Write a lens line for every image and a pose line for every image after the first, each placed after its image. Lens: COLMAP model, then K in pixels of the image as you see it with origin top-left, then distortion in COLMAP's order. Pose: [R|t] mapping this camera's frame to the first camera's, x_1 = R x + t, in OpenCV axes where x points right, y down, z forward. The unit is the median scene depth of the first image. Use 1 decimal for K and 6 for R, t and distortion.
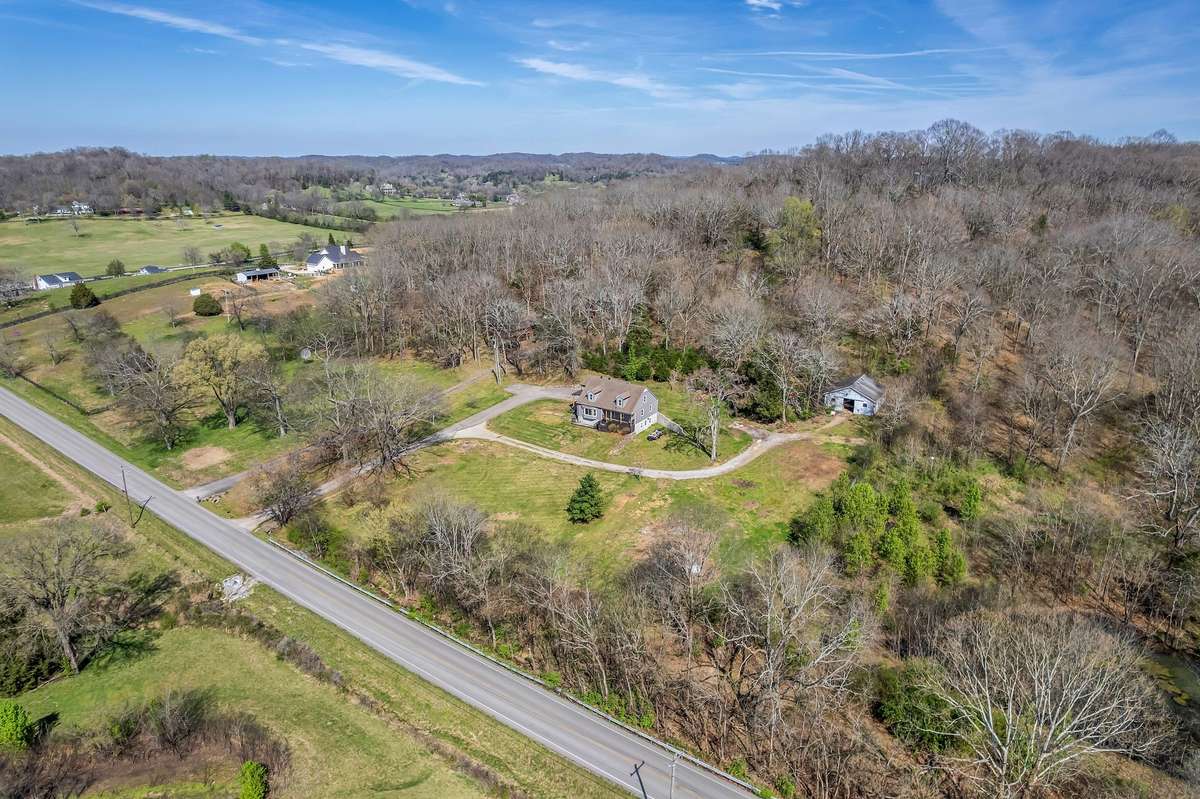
lens RADIAL K [[538.0, 0, 600.0], [0, 538.0, 399.5], [0, 0, 1]] dist [-0.003218, -0.000167]
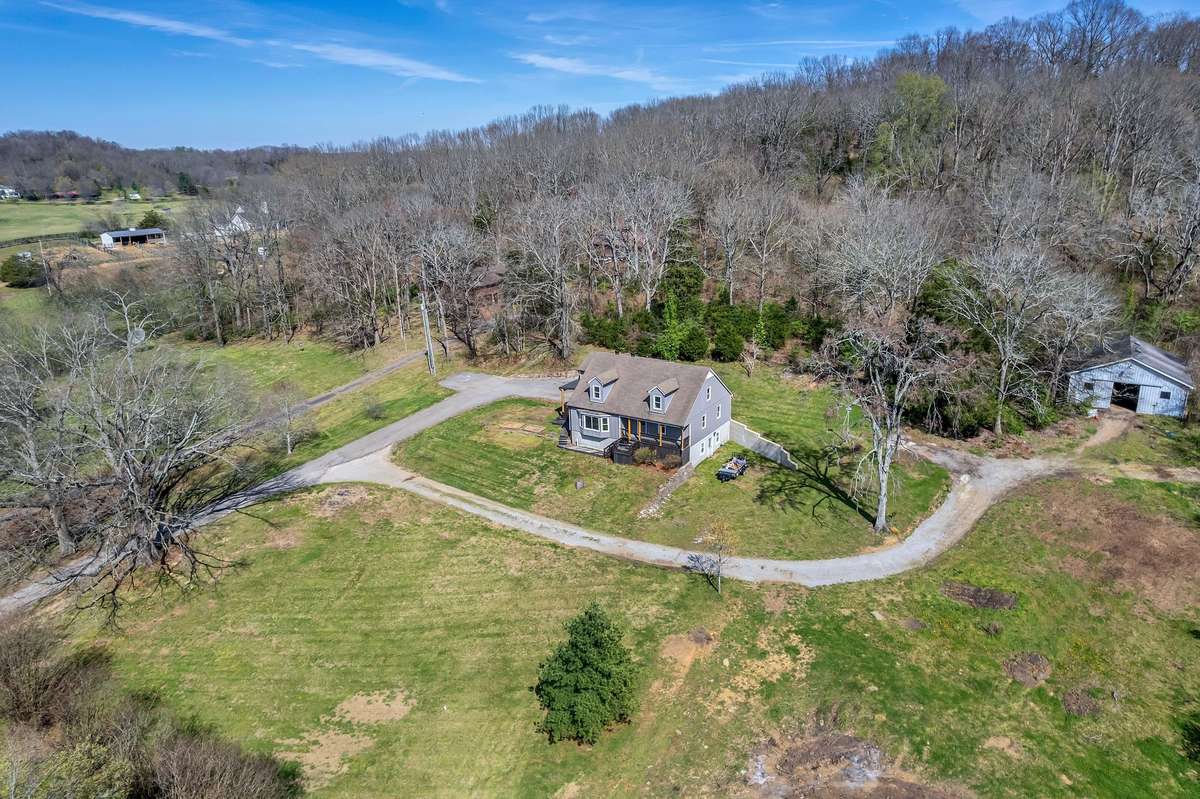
lens RADIAL K [[538.0, 0, 600.0], [0, 538.0, 399.5], [0, 0, 1]] dist [-0.003218, -0.000167]
pose [[0.999474, -0.024286, -0.021484, -0.003389], [0.024273, 0.999705, -0.000874, 0.002472], [0.021499, 0.000352, 0.999769, 0.509669]]
